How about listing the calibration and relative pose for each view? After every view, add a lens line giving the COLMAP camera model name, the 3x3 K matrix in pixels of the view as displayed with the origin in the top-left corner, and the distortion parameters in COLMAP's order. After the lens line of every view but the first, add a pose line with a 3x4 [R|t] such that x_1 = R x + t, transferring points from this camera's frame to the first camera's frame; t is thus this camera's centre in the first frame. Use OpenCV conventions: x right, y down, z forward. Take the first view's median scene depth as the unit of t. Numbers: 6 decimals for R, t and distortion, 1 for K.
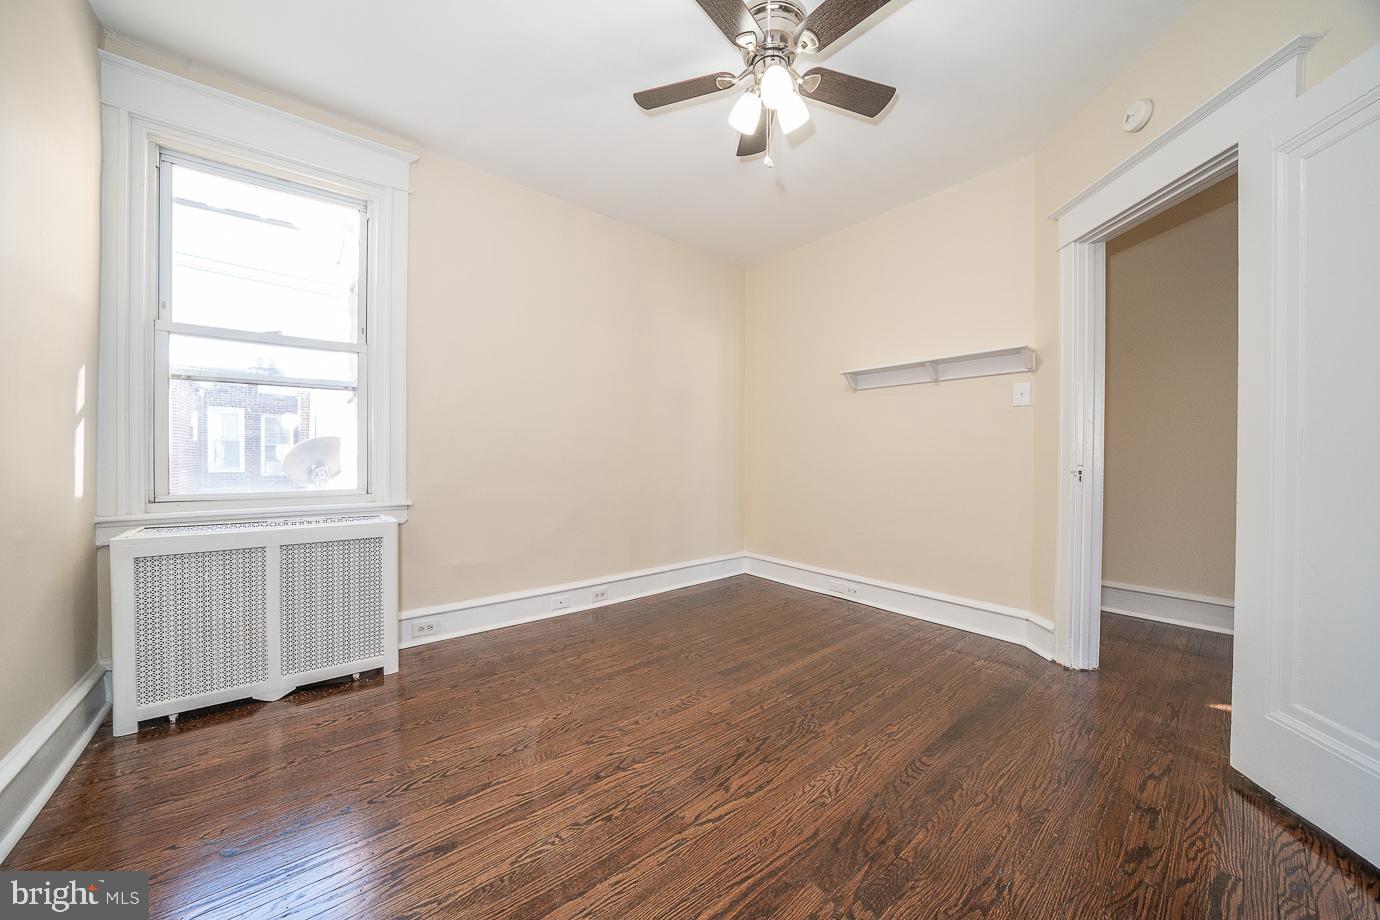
lens RADIAL K [[475.8, 0, 692.4], [0, 475.8, 461.1], [0, 0, 1]] dist [-0.025808, 0.002277]
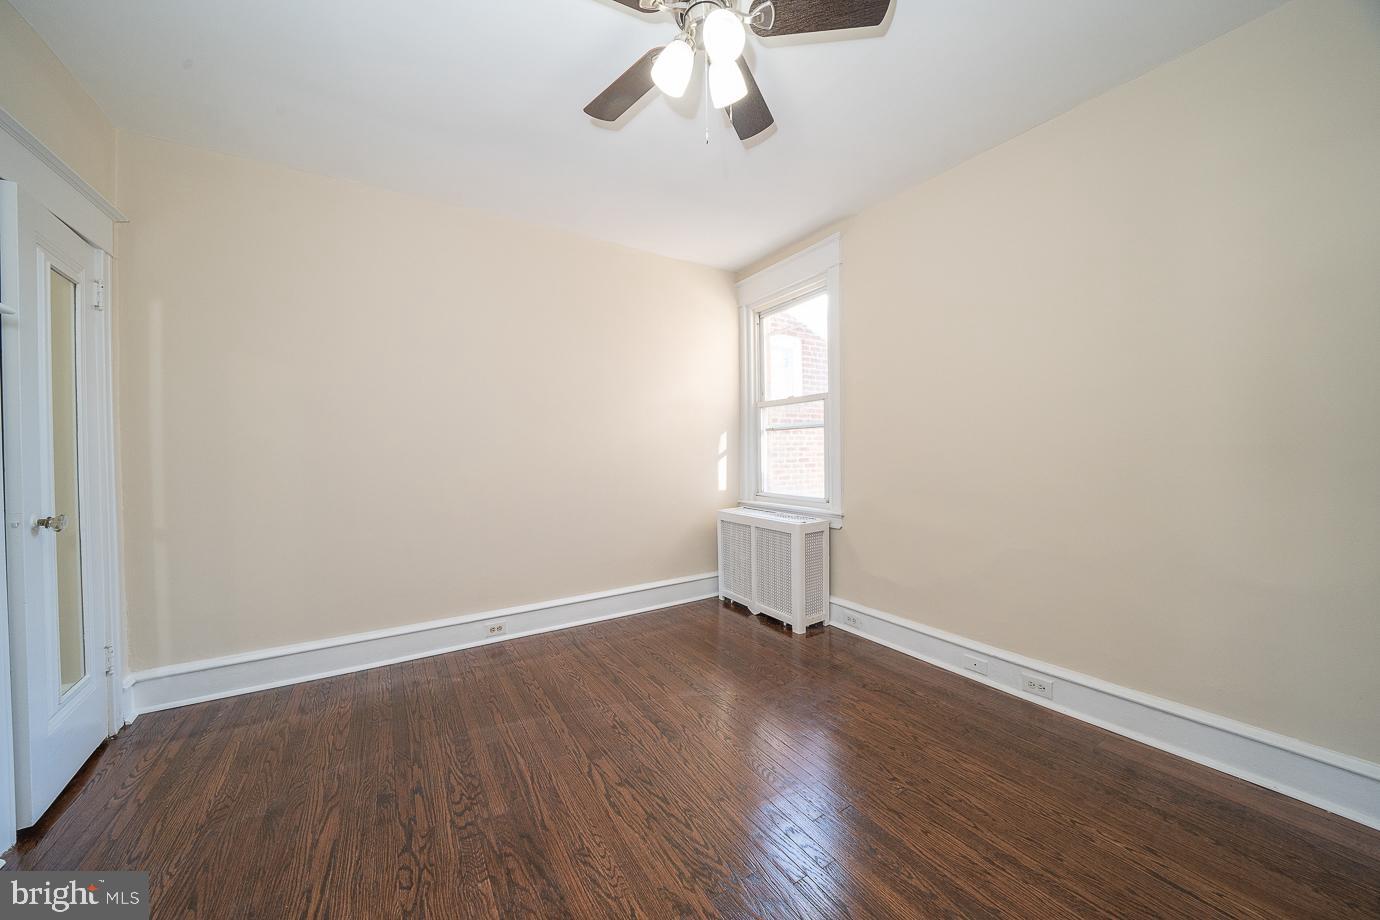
lens RADIAL K [[475.8, 0, 692.4], [0, 475.8, 461.1], [0, 0, 1]] dist [-0.025808, 0.002277]
pose [[-0.124941, 0.014327, -0.992061, 0.901517], [-0.002656, 0.999887, 0.014775, -0.088359], [0.992161, 0.004481, -0.124889, 0.998725]]
